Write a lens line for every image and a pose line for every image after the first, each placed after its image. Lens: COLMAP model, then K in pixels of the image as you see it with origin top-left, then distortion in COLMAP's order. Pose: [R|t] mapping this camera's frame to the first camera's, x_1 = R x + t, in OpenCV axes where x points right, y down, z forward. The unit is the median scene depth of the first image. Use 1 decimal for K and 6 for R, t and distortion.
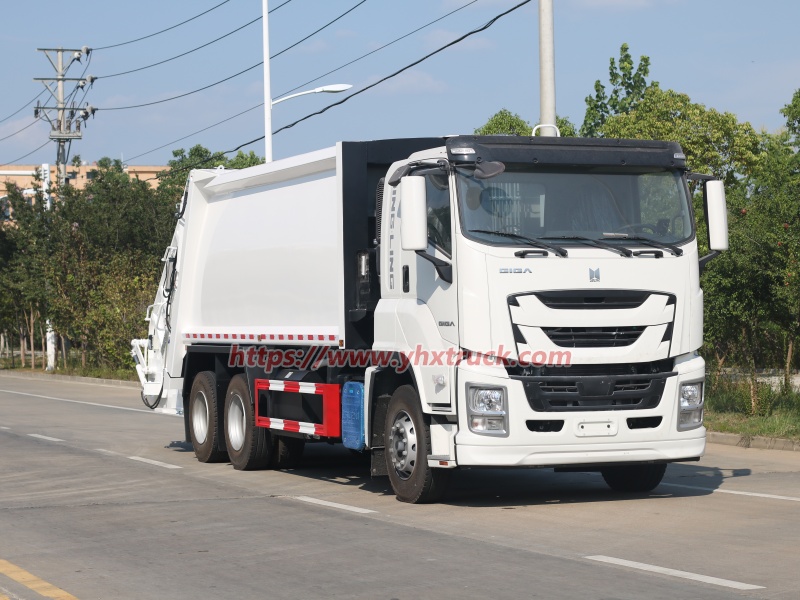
lens RADIAL K [[2043.4, 0, 400.0], [0, 2043.4, 300.0], [0, 0, 1]] dist [-0.006749, -0.596057]
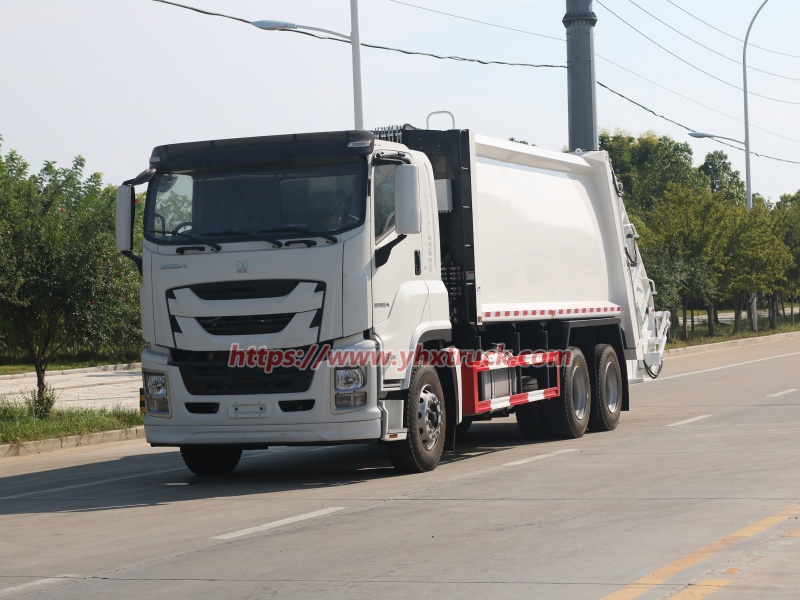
lens RADIAL K [[2043.4, 0, 400.0], [0, 2043.4, 300.0], [0, 0, 1]] dist [-0.006749, -0.596057]
pose [[0.723061, -0.025015, -0.690331, 0.507689], [0.042724, 0.999050, 0.008547, -0.000352], [0.689462, -0.035673, 0.723443, 0.163249]]
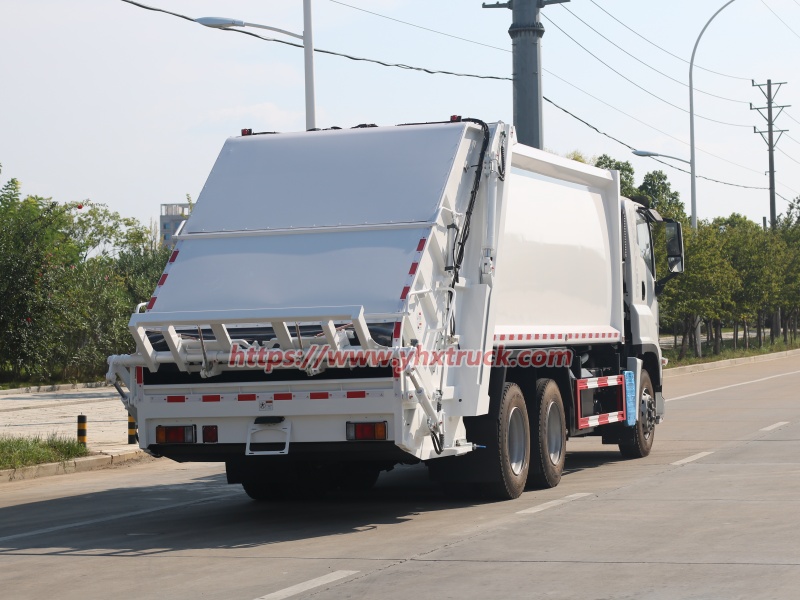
lens RADIAL K [[2043.4, 0, 400.0], [0, 2043.4, 300.0], [0, 0, 1]] dist [-0.006749, -0.596057]
pose [[0.753604, -0.023061, -0.656924, 0.424691], [0.030549, 0.999533, -0.000043, -0.000480], [0.656618, -0.020036, 0.753957, 0.212756]]
